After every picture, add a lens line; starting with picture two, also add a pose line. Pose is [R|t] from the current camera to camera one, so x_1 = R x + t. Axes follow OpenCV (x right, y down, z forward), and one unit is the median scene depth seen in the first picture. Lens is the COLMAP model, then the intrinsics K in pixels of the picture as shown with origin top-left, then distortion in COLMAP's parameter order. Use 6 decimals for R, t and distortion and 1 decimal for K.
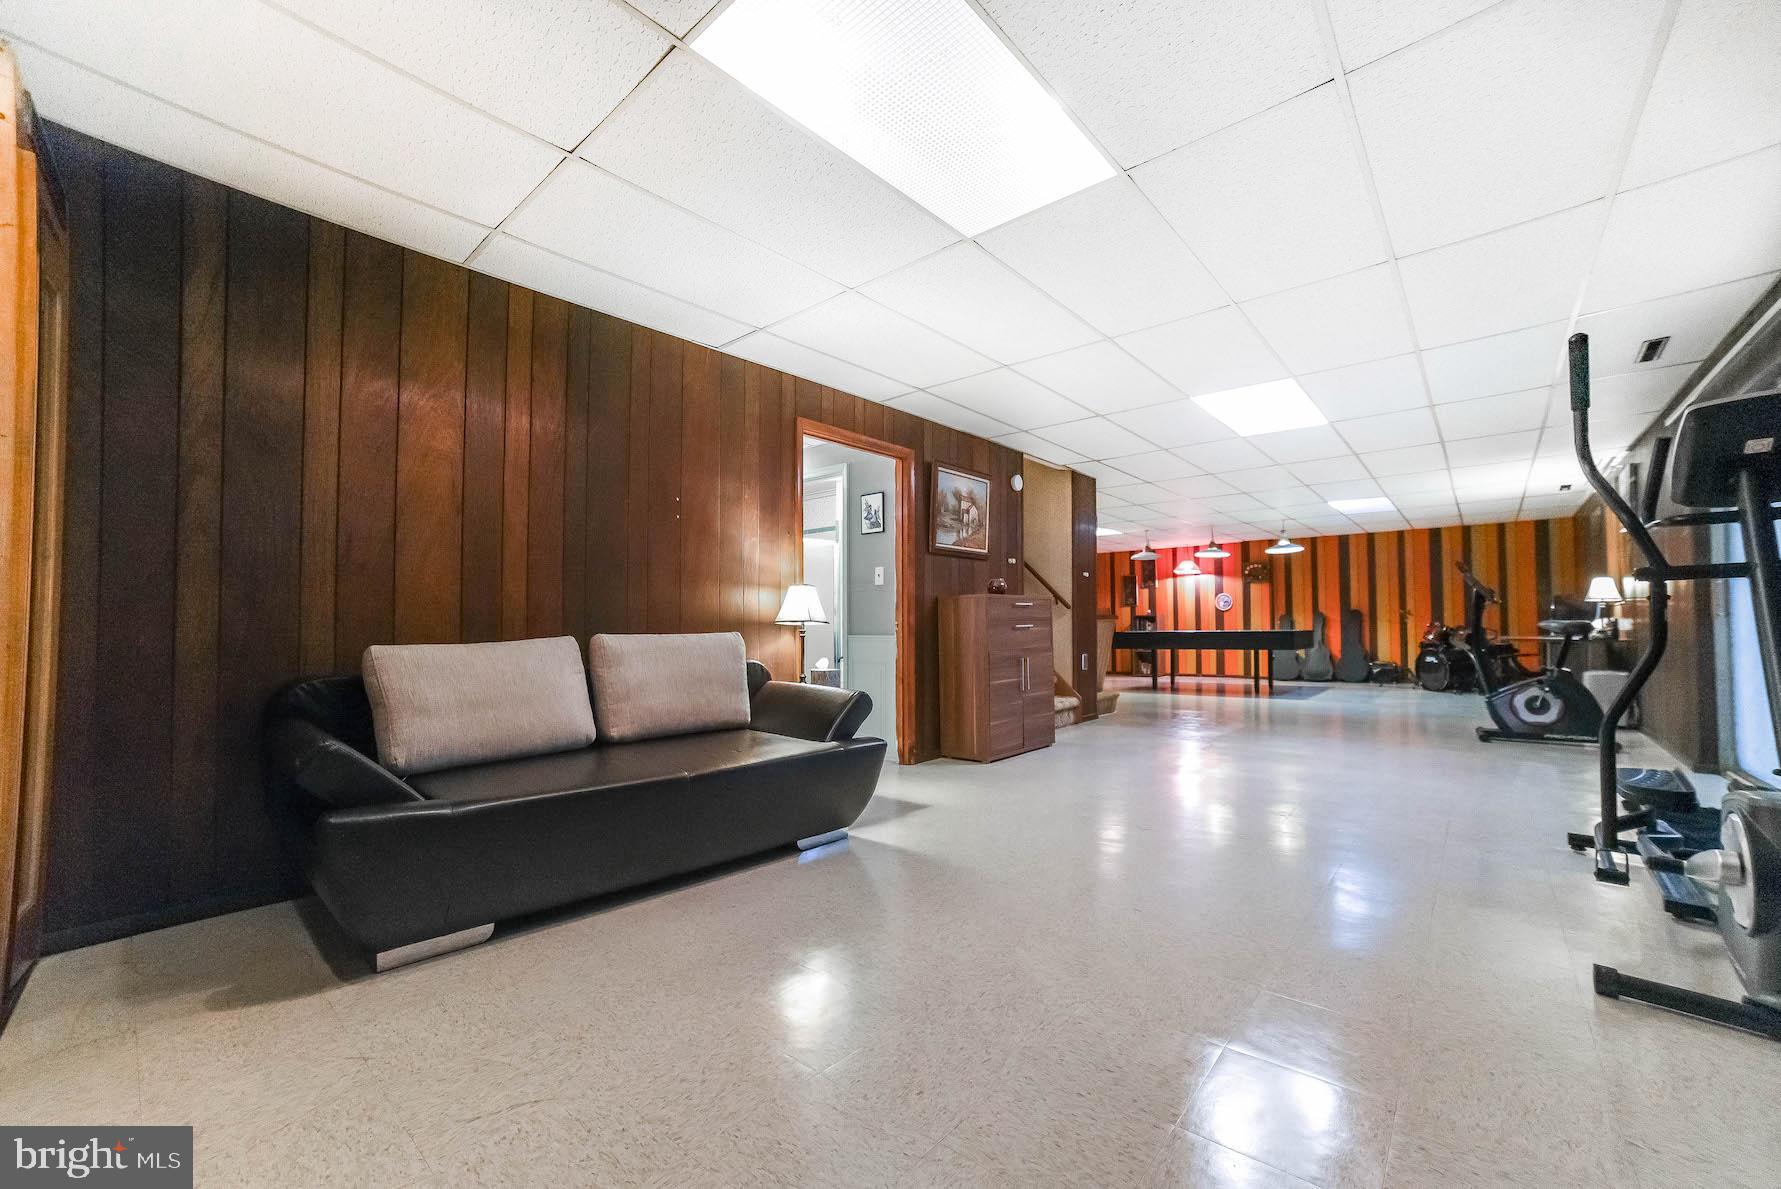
lens RADIAL K [[706.0, 0, 894.1], [0, 706.0, 612.2], [0, 0, 1]] dist [-0.094815, 0.034382]
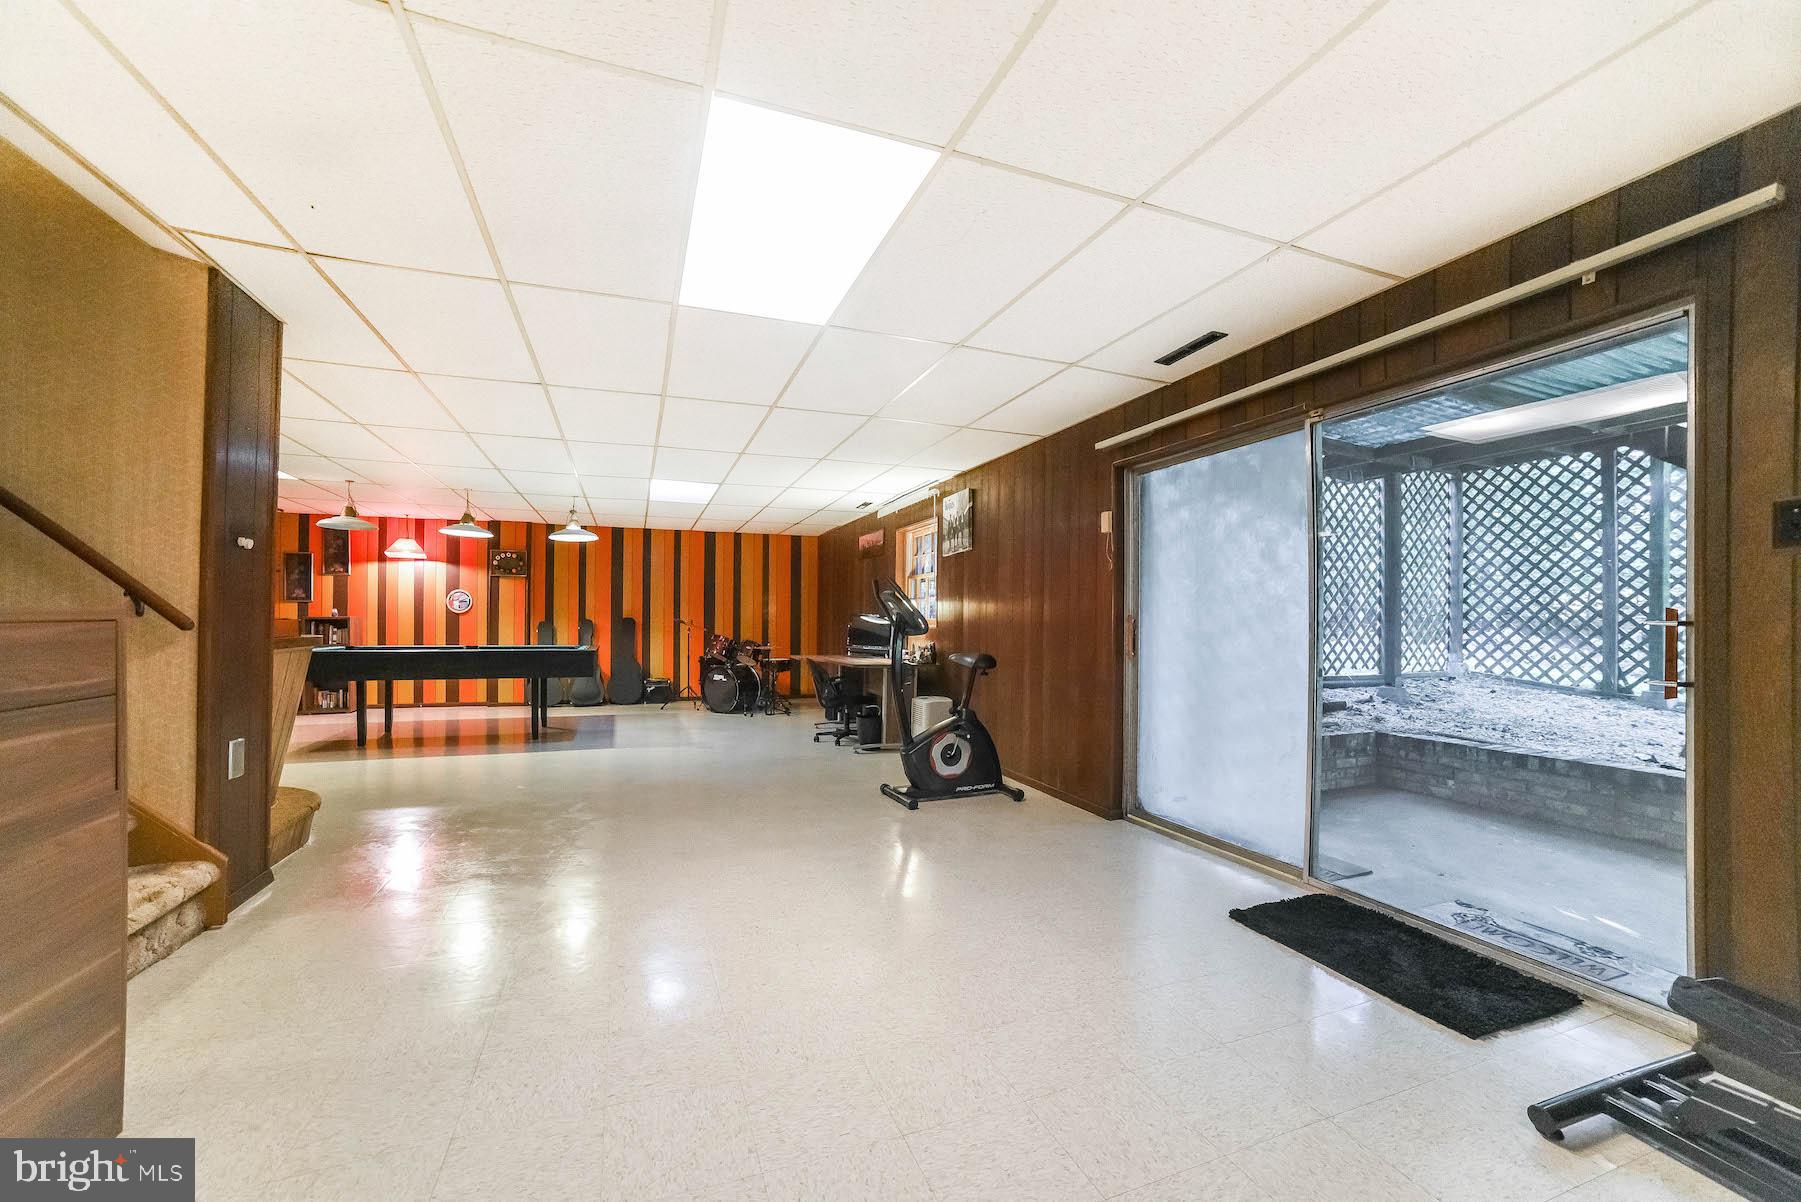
lens RADIAL K [[713.9, 0, 904.1], [0, 713.9, 618.9], [0, 0, 1]] dist [-0.094815, 0.034382]
pose [[0.461250, 0.013600, 0.887166, 0.074199], [-0.031797, 0.999494, 0.001210, -0.016082], [-0.886700, -0.028767, 0.461449, 0.338341]]
